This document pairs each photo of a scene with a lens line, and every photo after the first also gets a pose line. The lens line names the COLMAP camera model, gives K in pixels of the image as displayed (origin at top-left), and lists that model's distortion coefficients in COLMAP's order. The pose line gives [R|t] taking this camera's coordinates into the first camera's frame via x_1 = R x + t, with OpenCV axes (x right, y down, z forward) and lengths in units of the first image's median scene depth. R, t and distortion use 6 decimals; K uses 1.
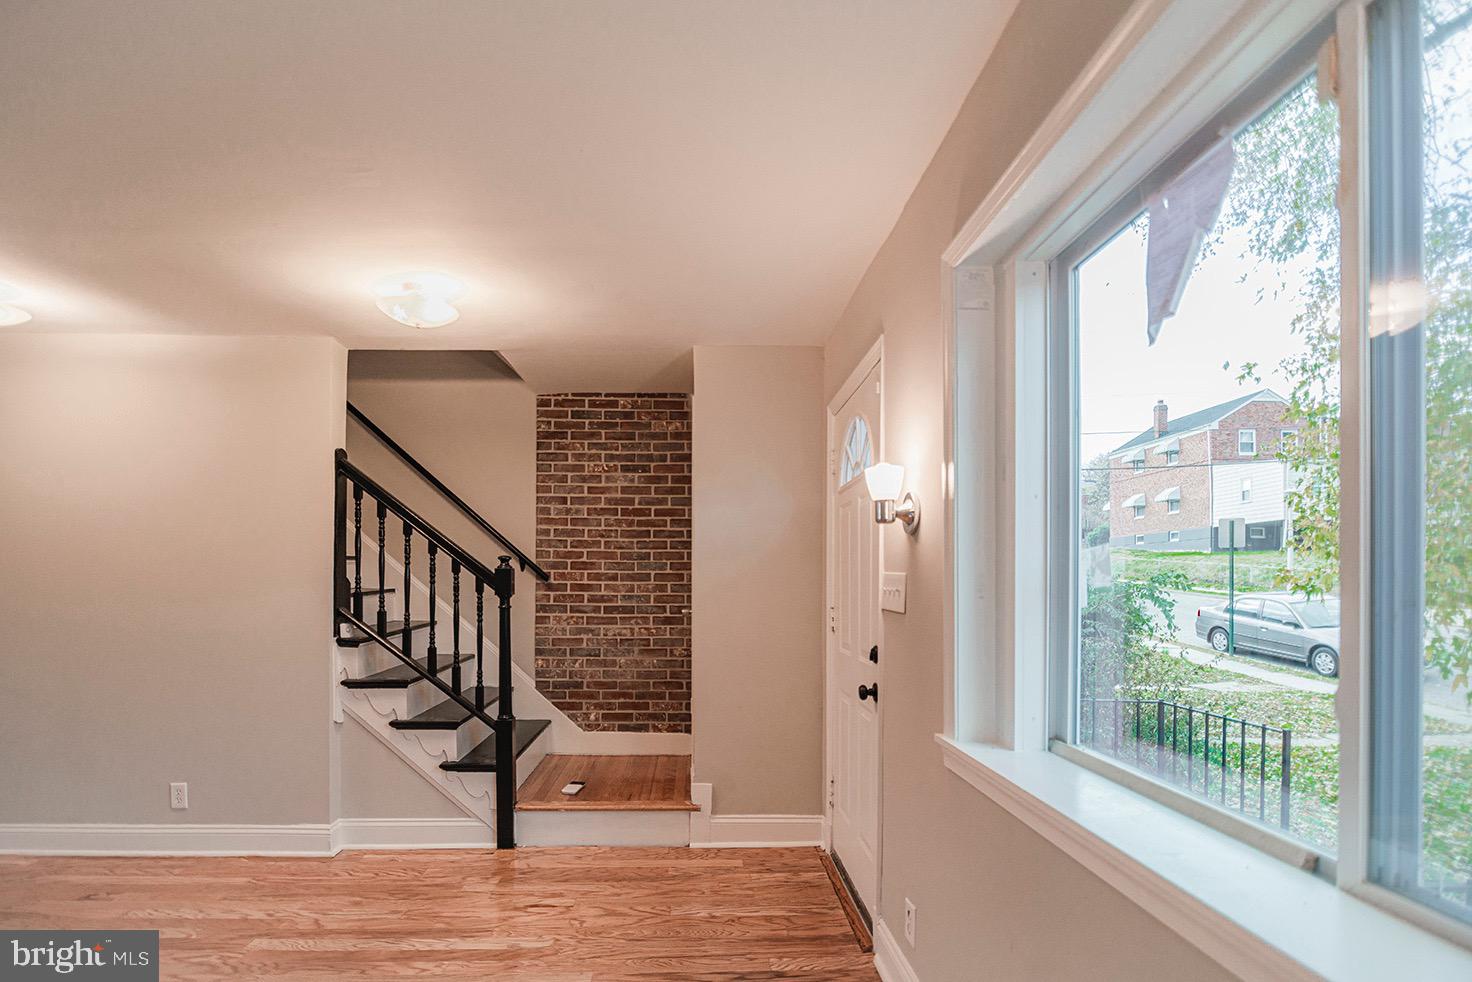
lens RADIAL K [[654.9, 0, 714.9], [0, 654.9, 598.5], [0, 0, 1]] dist [-0.015214, 0.002280]
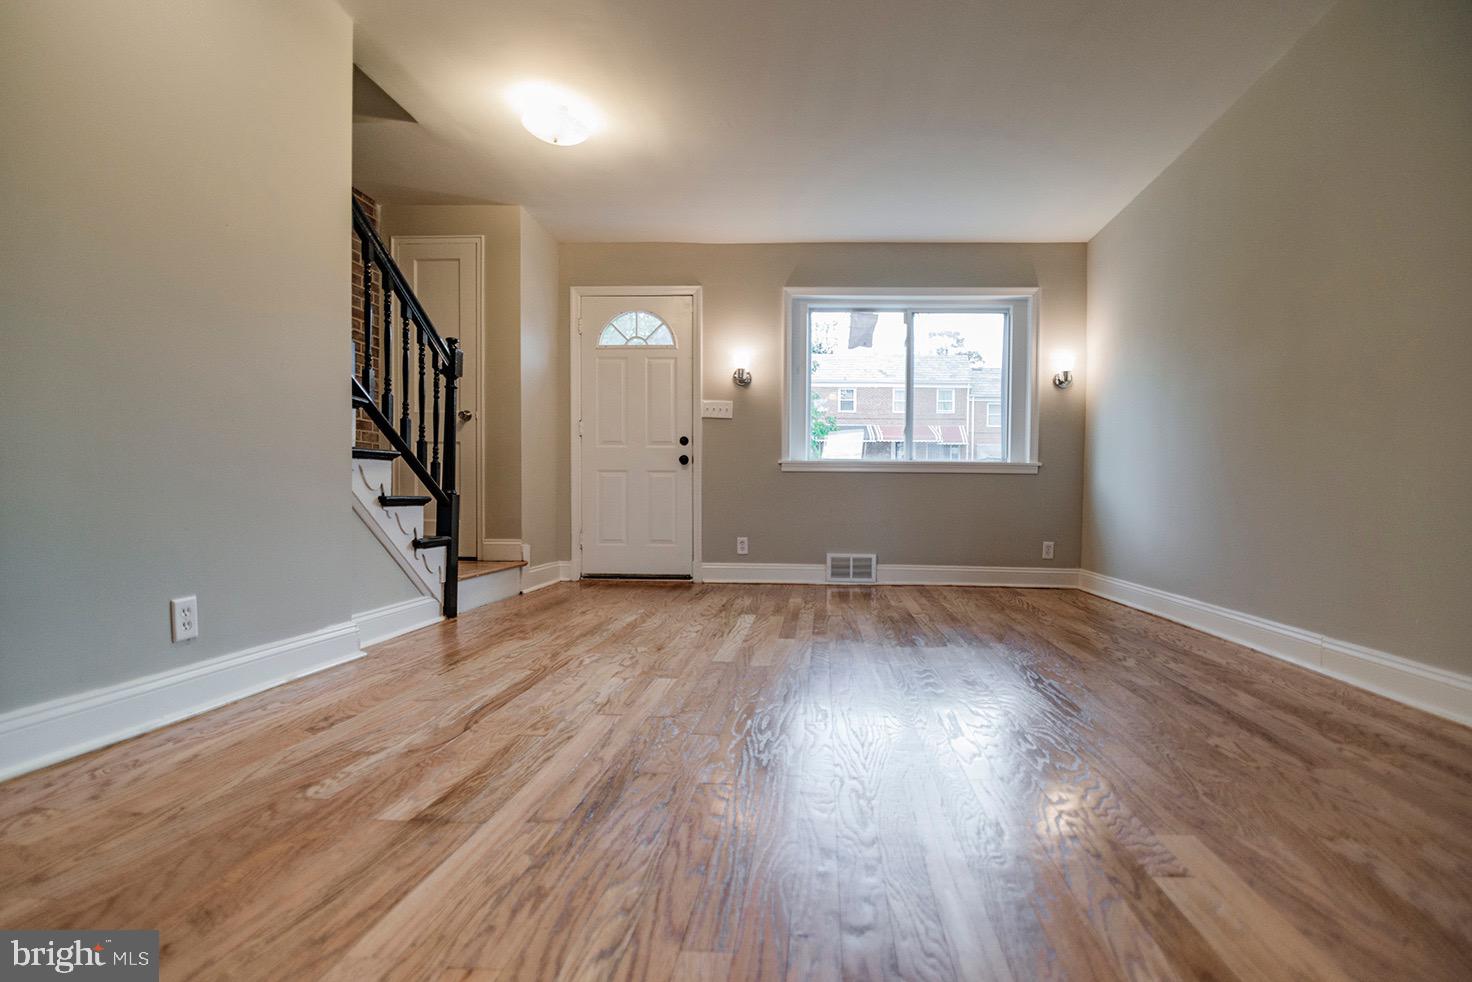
lens RADIAL K [[696.4, 0, 769.4], [0, 696.4, 517.2], [0, 0, 1]] dist [-0.015613, -0.000359]
pose [[0.080185, -0.028804, 0.996364, -1.375916], [0.003447, 0.999584, 0.028620, 0.188643], [-0.996774, 0.001140, 0.080251, 0.396135]]
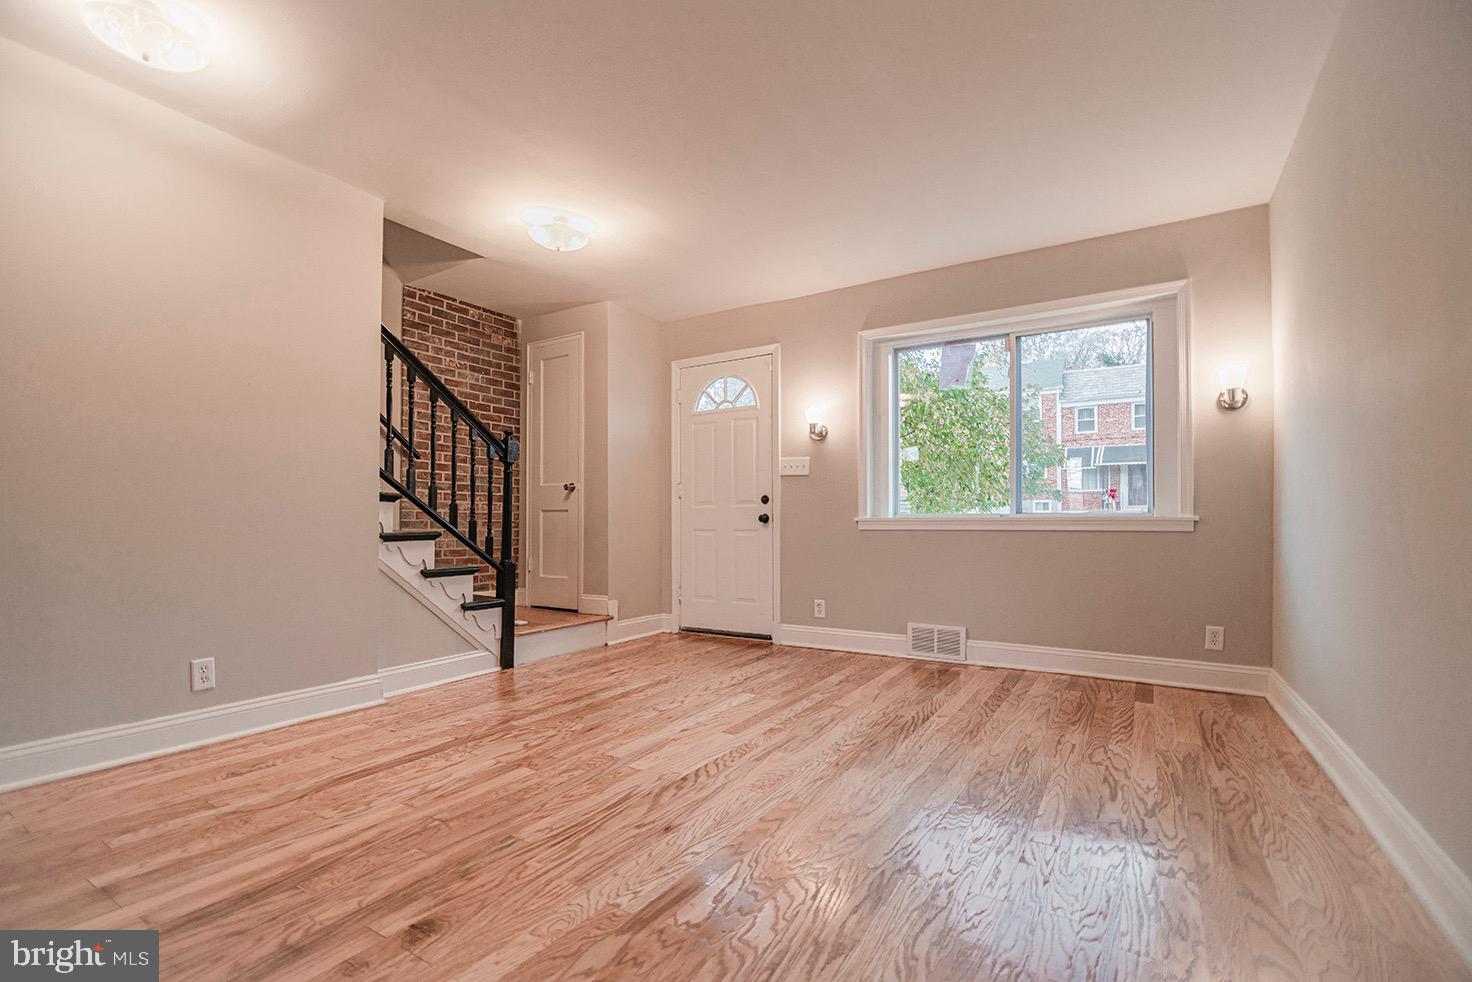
lens RADIAL K [[654.9, 0, 699.9], [0, 654.9, 519.4], [0, 0, 1]] dist [-0.015214, 0.002280]
pose [[0.570015, 0.002910, 0.821629, -1.115228], [0.015299, 0.999783, -0.014154, 0.123560], [-0.821492, 0.020638, 0.569847, -0.002992]]
